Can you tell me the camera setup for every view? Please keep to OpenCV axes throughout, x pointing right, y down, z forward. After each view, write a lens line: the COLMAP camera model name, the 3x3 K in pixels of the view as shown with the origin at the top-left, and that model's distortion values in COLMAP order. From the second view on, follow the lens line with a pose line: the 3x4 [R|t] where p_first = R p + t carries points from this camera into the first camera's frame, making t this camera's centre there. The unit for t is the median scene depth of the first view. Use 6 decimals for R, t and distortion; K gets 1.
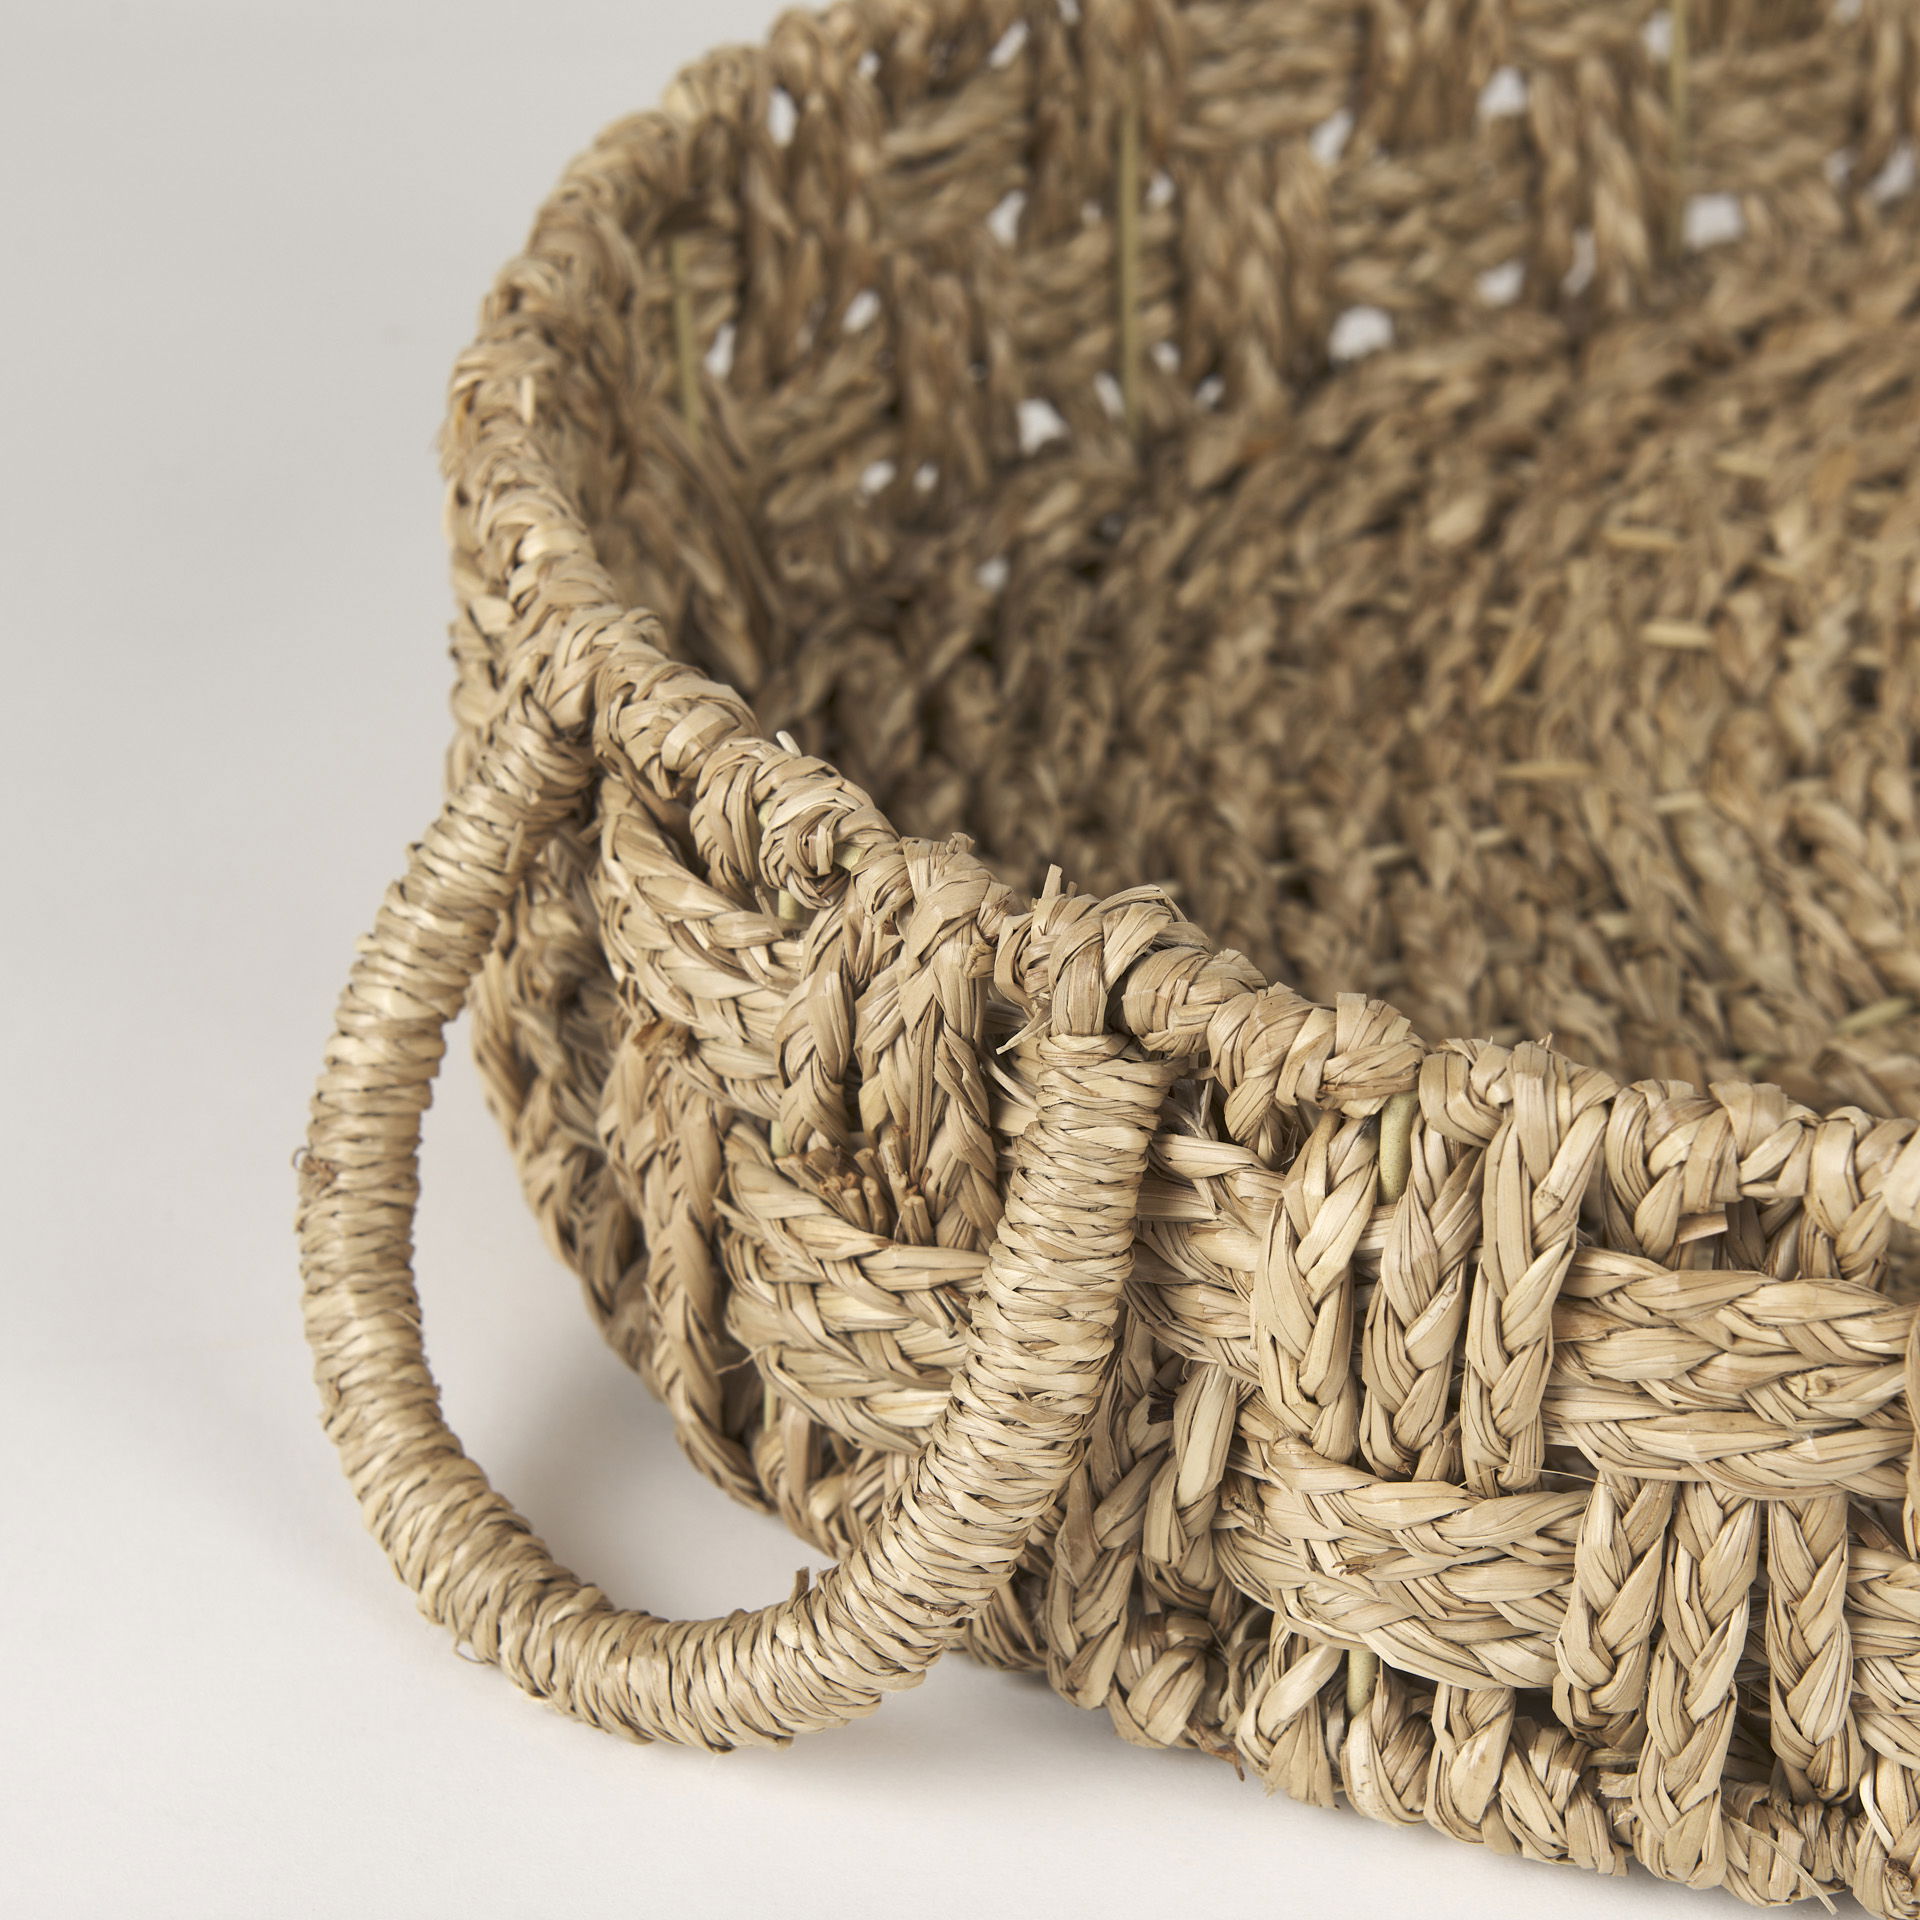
lens RADIAL K [[6327.8, 0, 957.3], [0, 6327.8, 962.2], [0, 0, 1]] dist [0.113632, 0.000000]
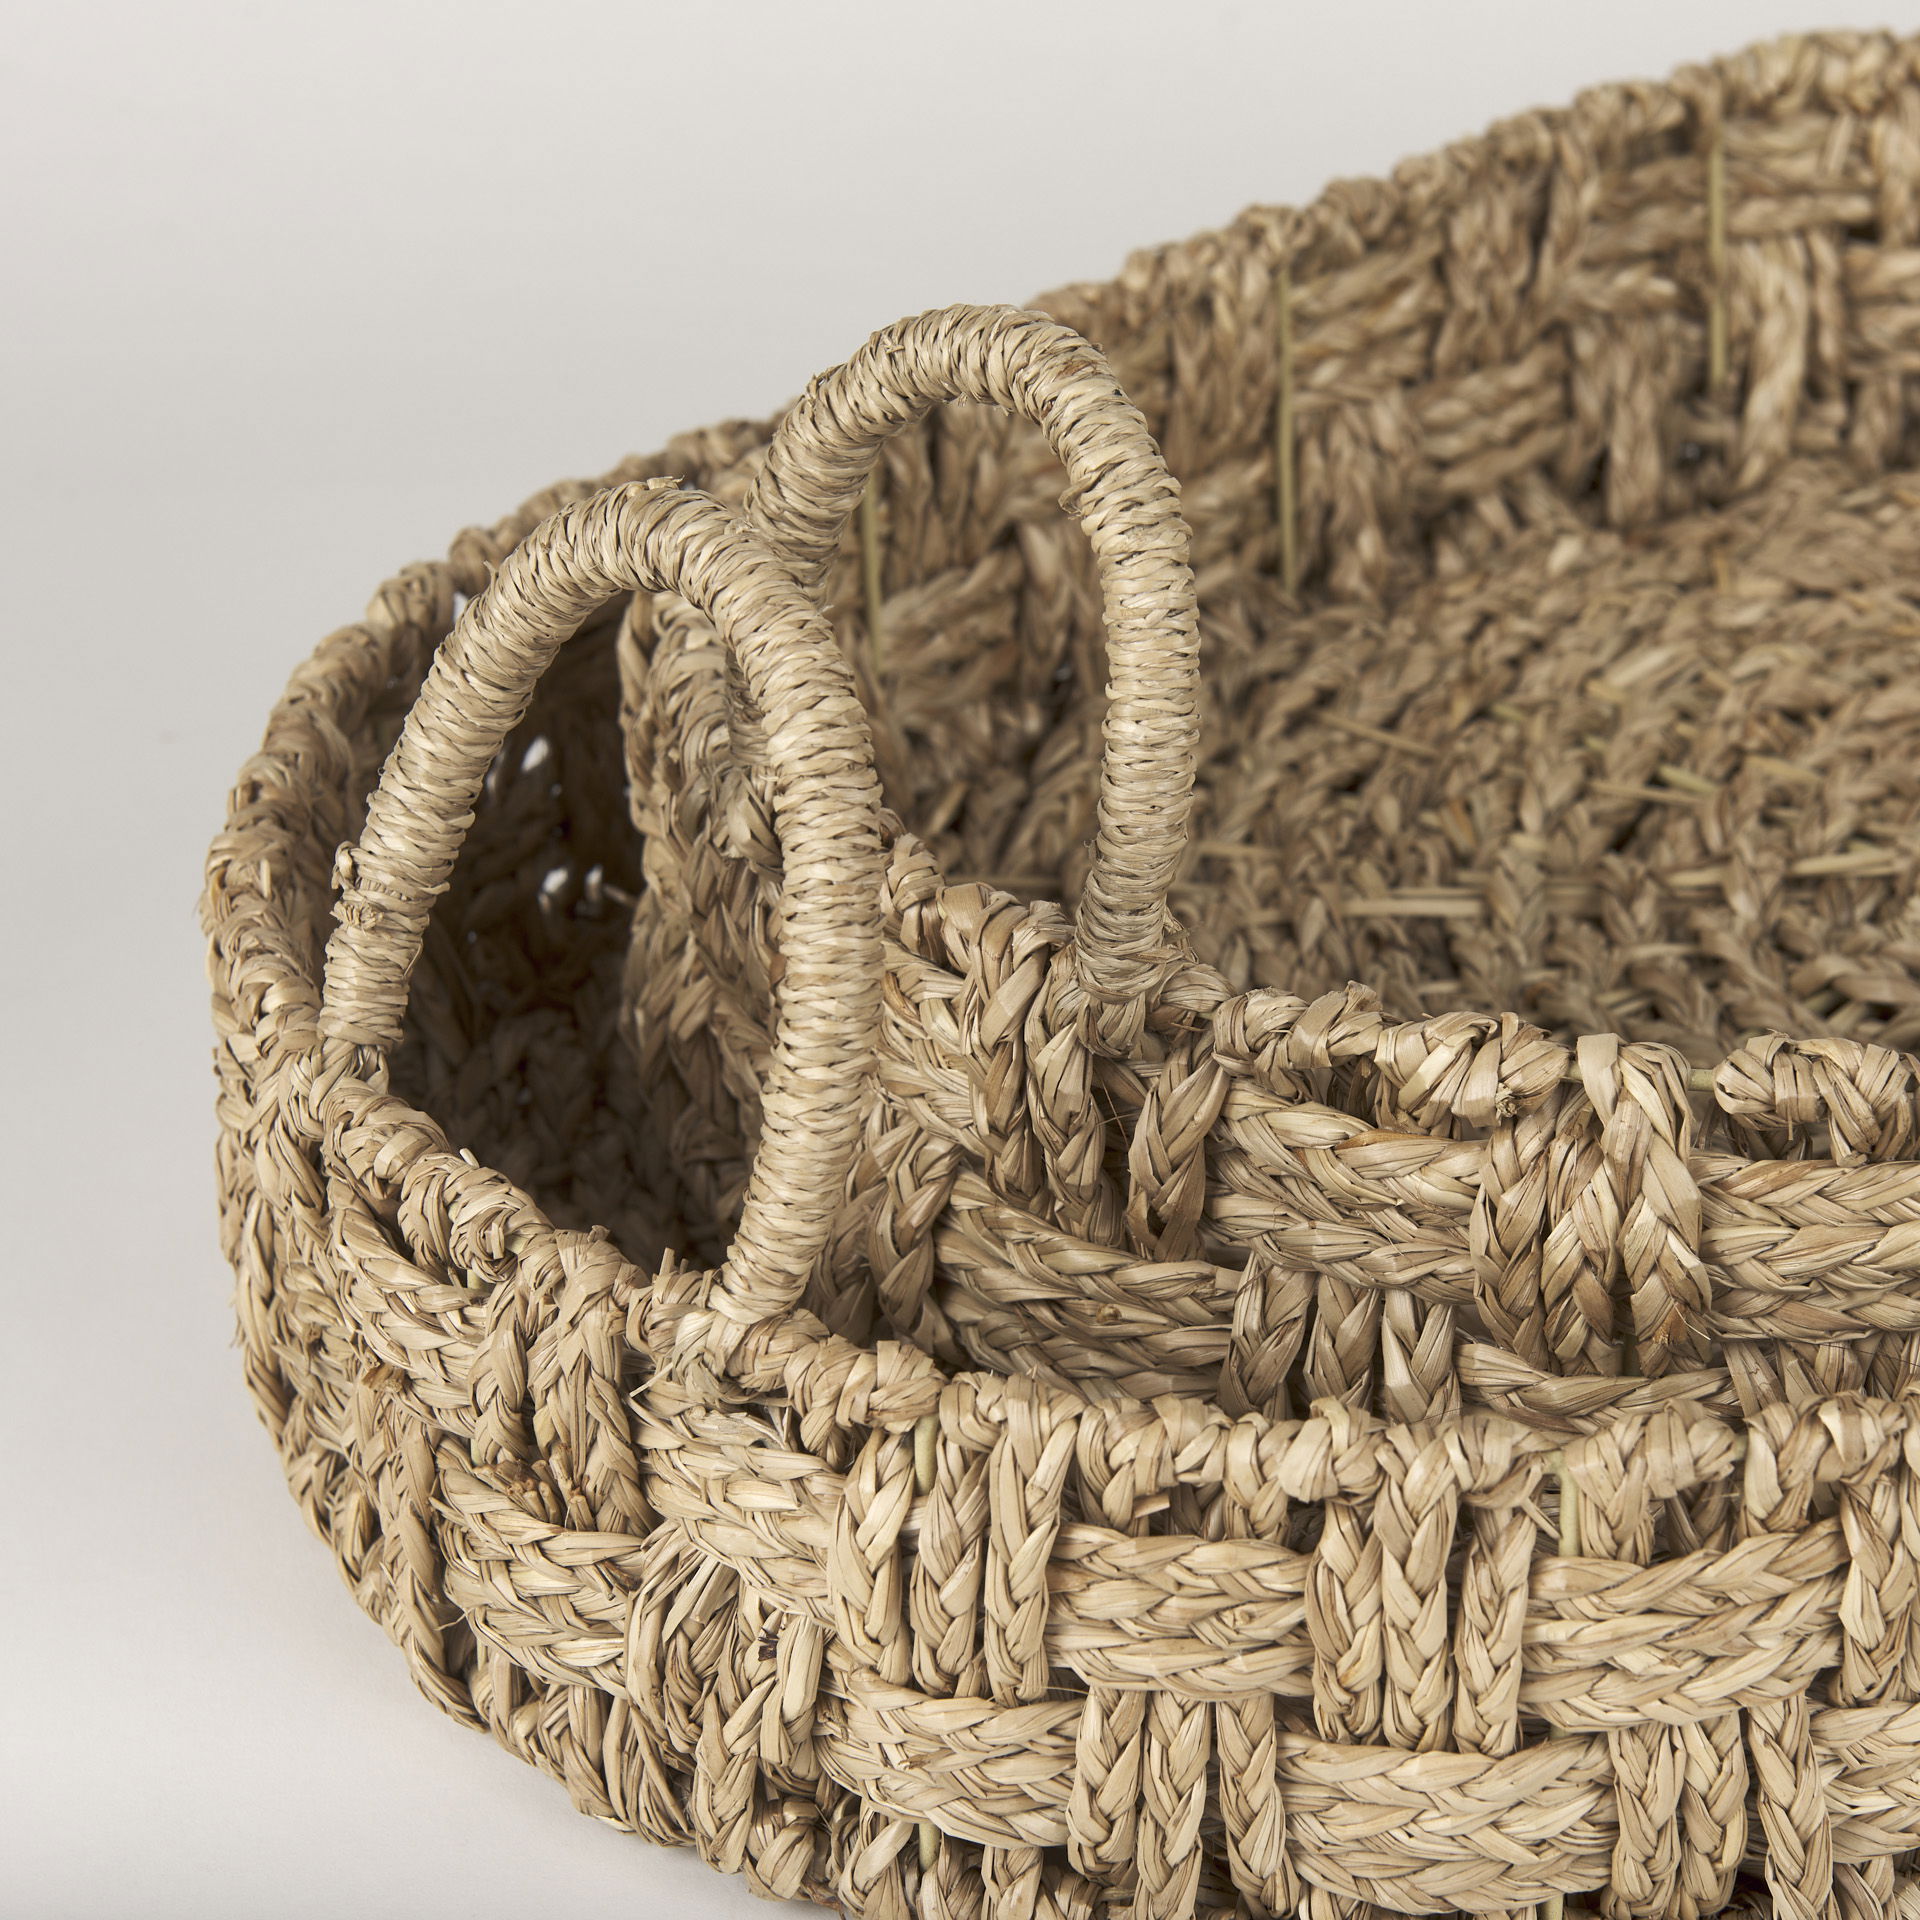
lens RADIAL K [[6327.8, 0, 964.6], [0, 6327.8, 956.9], [0, 0, 1]] dist [0.113632, 0.000000]
pose [[0.998688, -0.042962, 0.027873, 0.042062], [0.043094, 0.999062, -0.004156, -0.066942], [-0.027669, 0.005351, 0.999603, -0.331261]]
